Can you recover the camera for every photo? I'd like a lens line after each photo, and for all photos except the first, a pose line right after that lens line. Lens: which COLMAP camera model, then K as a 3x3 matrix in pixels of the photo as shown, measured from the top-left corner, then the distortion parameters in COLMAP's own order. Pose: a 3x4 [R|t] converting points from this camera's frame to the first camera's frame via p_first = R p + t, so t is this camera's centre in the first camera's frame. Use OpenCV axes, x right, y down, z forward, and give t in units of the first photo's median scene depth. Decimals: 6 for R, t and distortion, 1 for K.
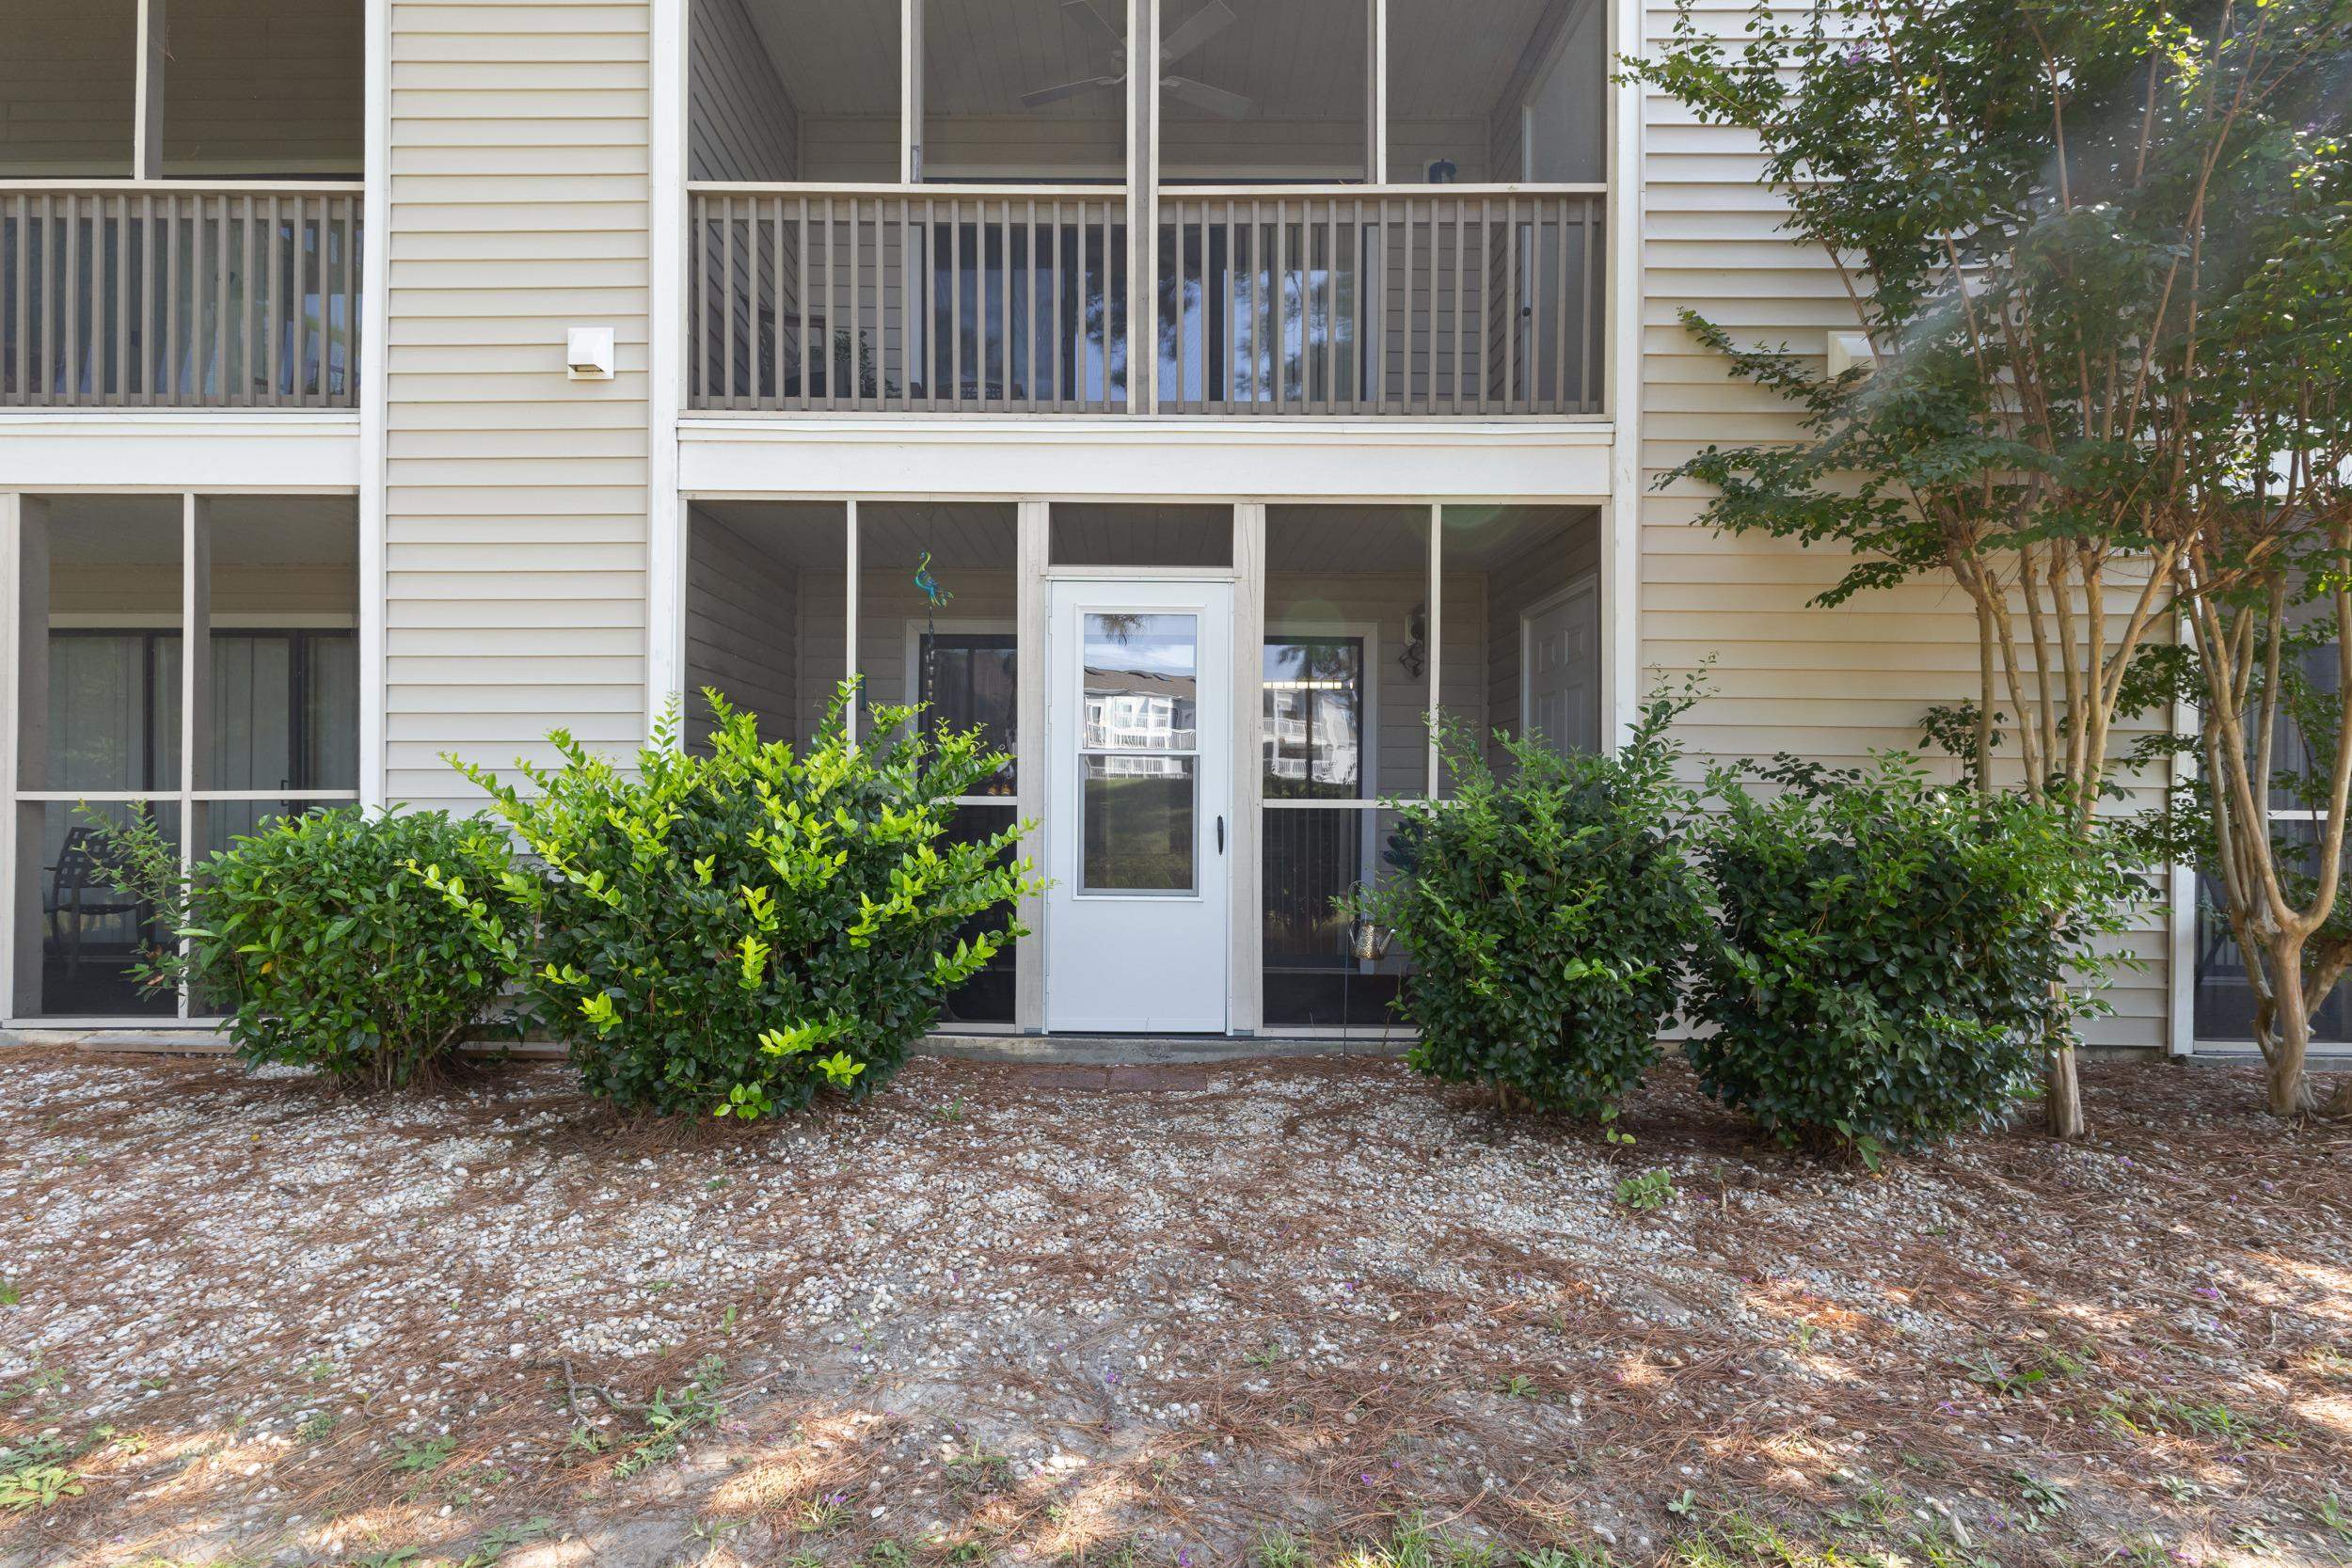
lens RADIAL K [[1103.8, 0, 1176.0], [0, 1103.8, 784.0], [0, 0, 1]] dist [0.001526, -0.000227]
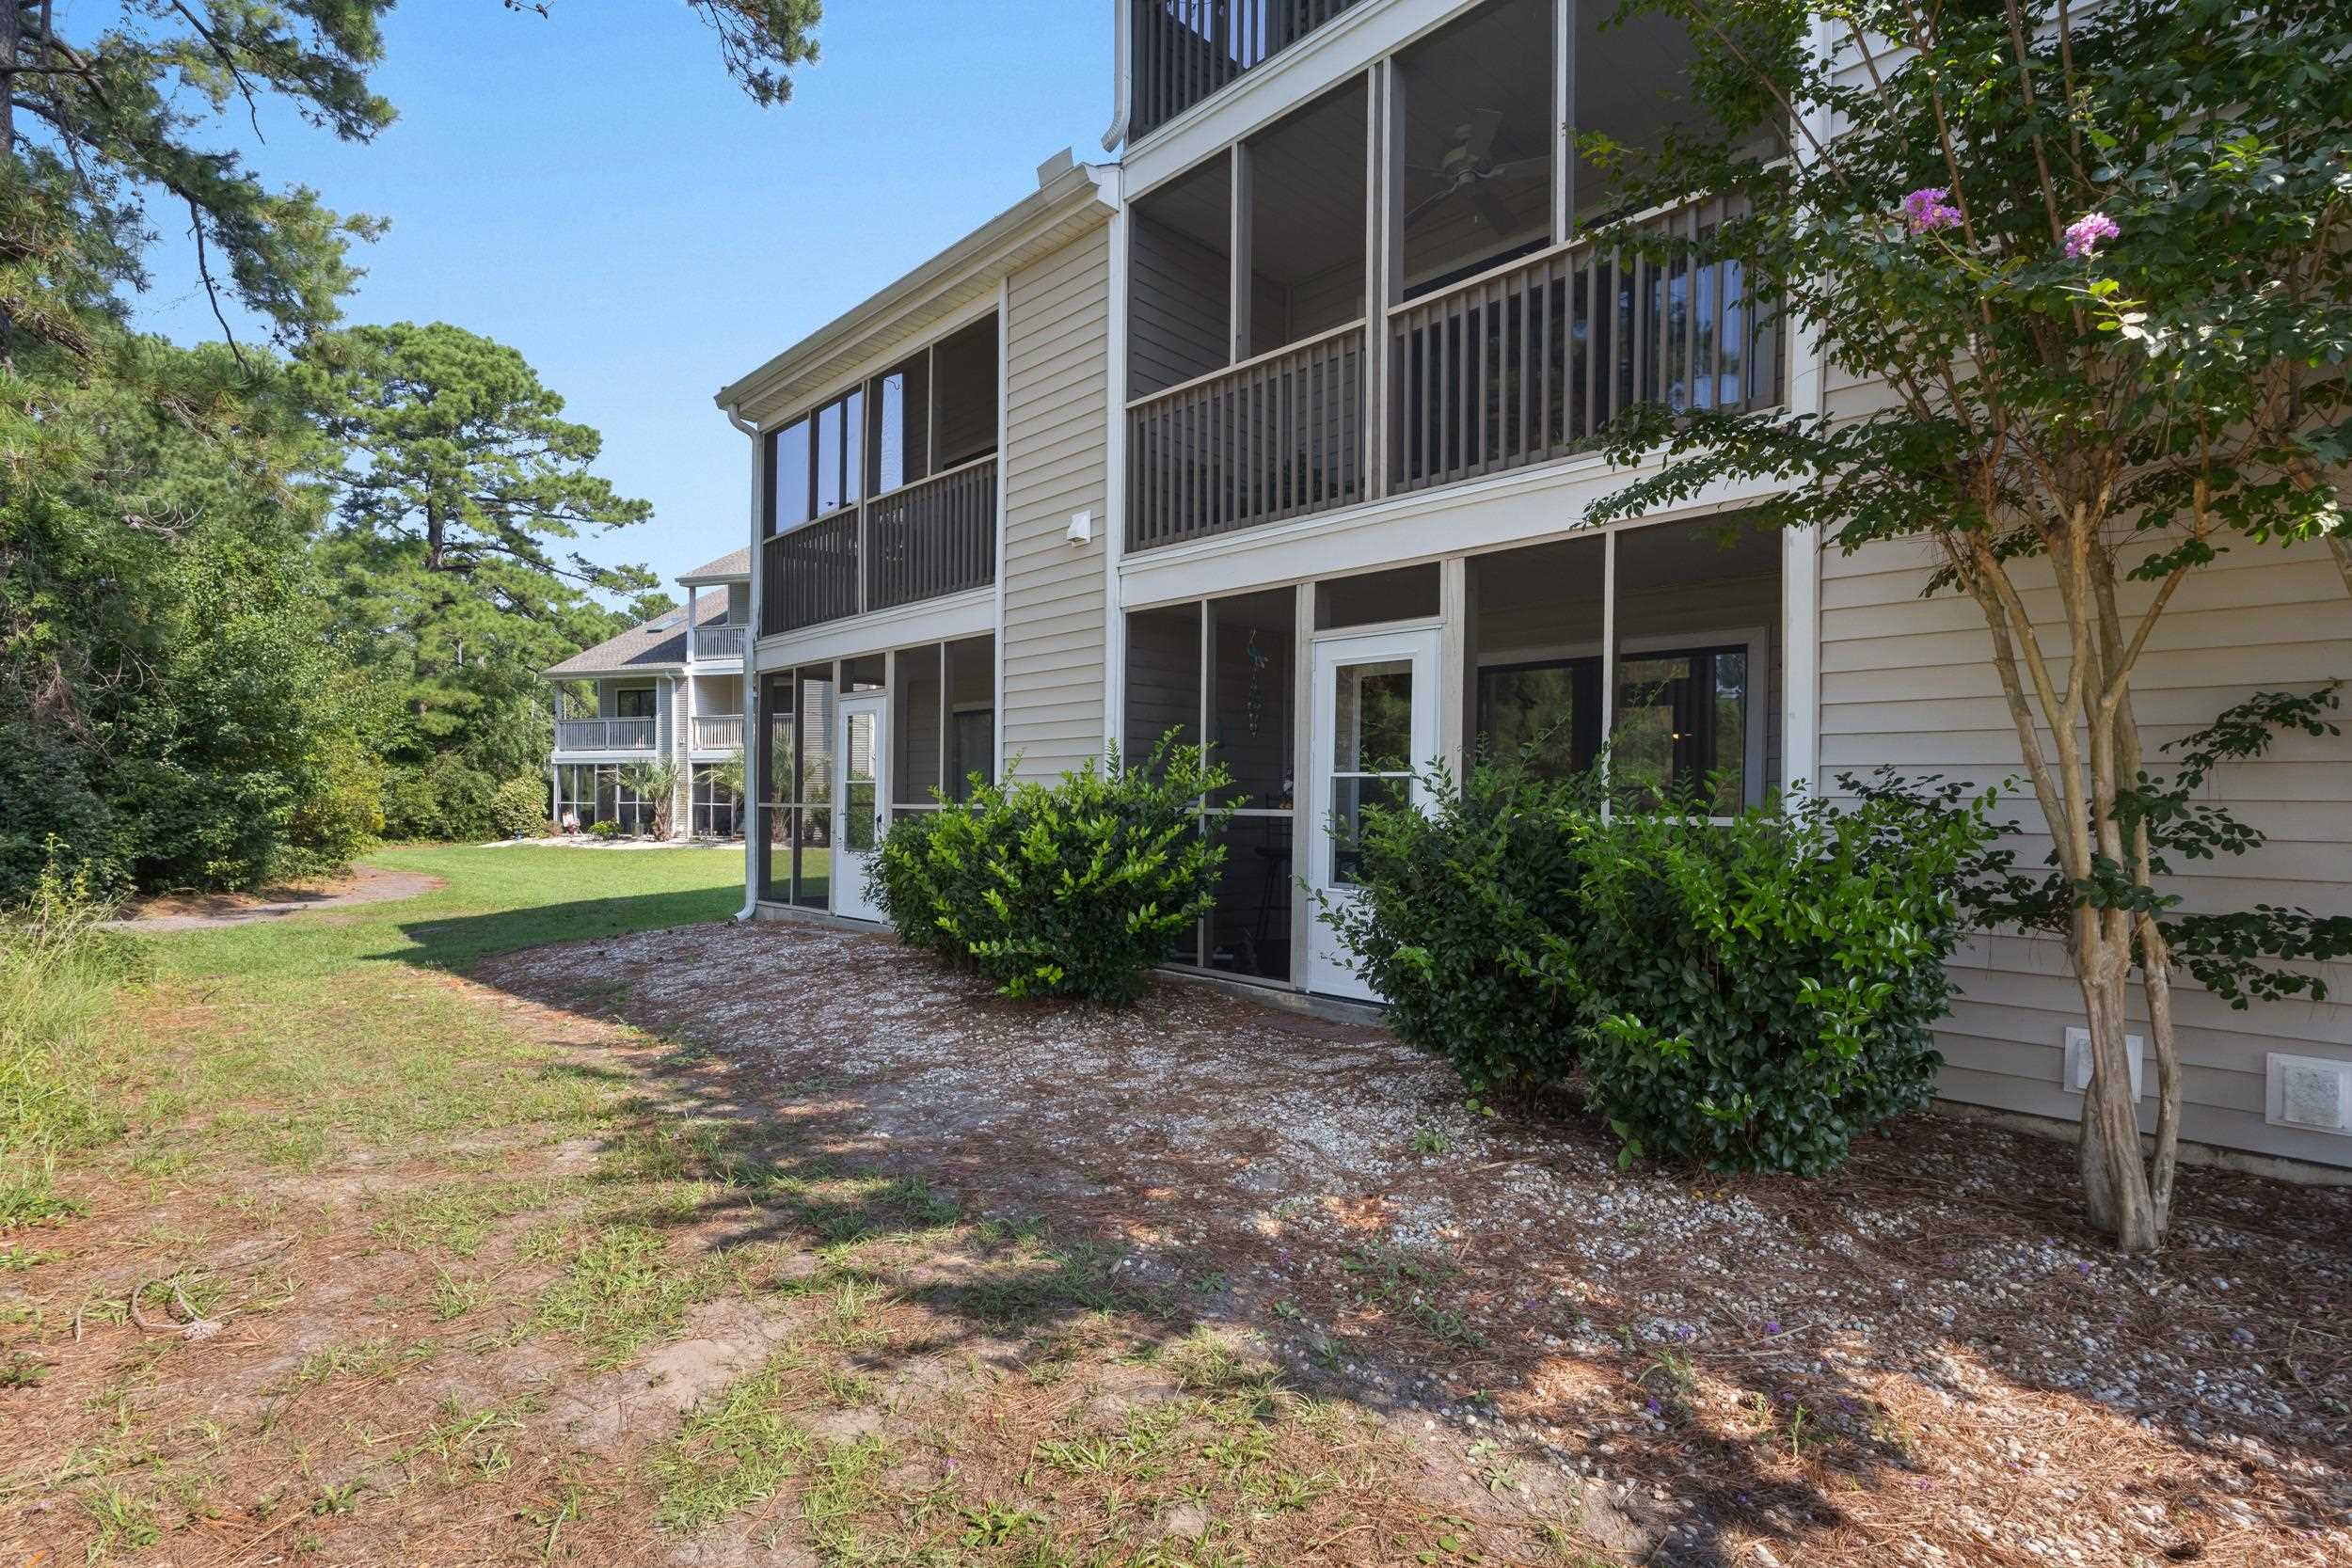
lens RADIAL K [[1094.6, 0, 1167.5], [0, 1094.6, 790.8], [0, 0, 1]] dist [-0.000933, 0.007159]
pose [[0.710446, -0.007581, -0.703711, 0.665650], [0.004039, 0.999969, -0.006694, -0.003060], [0.703740, 0.001914, 0.710455, -0.028046]]
